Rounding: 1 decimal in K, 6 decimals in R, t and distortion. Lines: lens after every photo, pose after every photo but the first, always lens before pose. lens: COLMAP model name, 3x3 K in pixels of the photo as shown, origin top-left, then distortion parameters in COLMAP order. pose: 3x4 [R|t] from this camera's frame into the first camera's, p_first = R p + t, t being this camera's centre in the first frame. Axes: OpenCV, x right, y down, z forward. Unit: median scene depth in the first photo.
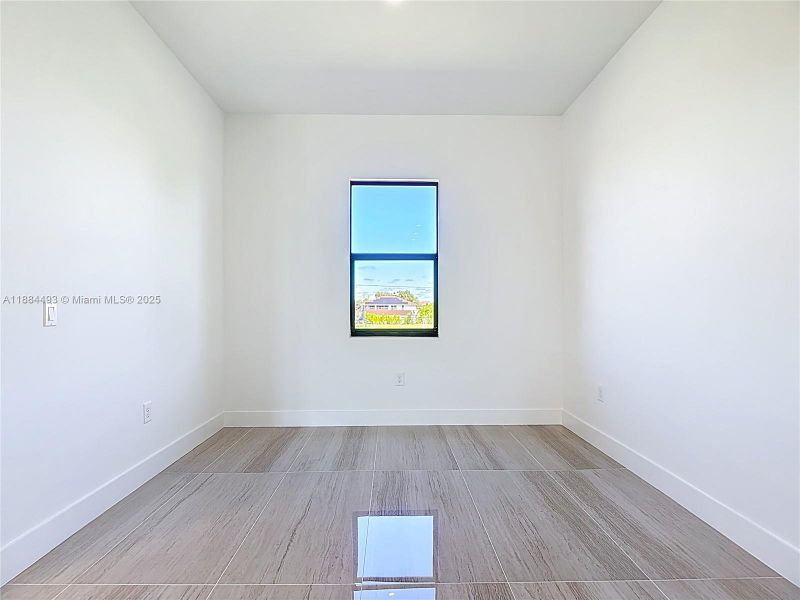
lens RADIAL K [[420.1, 0, 397.5], [0, 420.1, 303.2], [0, 0, 1]] dist [-0.010369, -0.008321]
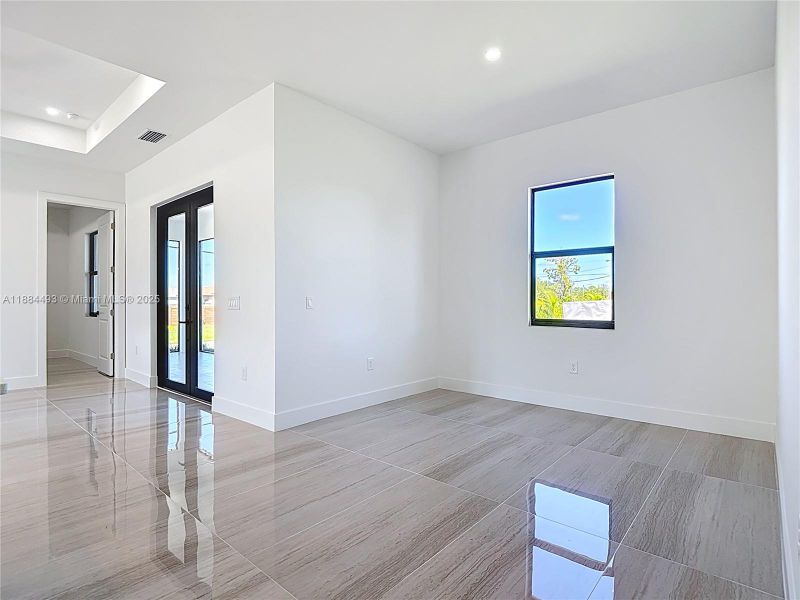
lens RADIAL K [[420.1, 0, 394.1], [0, 420.1, 302.3], [0, 0, 1]] dist [-0.010369, -0.008321]
pose [[0.741234, 0.004827, -0.671230, 0.385628], [0.006495, 0.999876, 0.014362, -0.002058], [0.671216, -0.015005, 0.741110, -0.098933]]
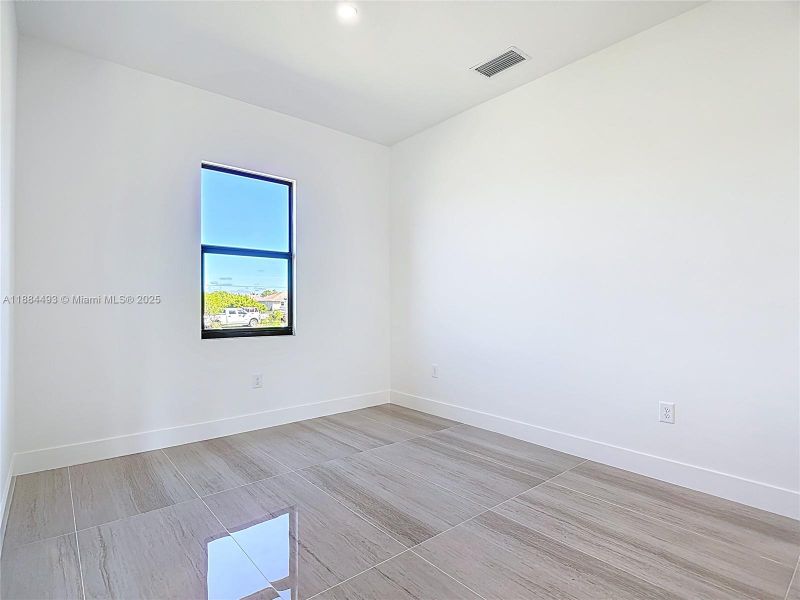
lens RADIAL K [[420.1, 0, 399.9], [0, 420.1, 302.7], [0, 0, 1]] dist [-0.010369, -0.008321]
pose [[0.778919, -0.001499, 0.627122, -0.344359], [-0.004235, 0.999962, 0.007650, -0.005830], [-0.627110, -0.008614, 0.778883, 0.051491]]
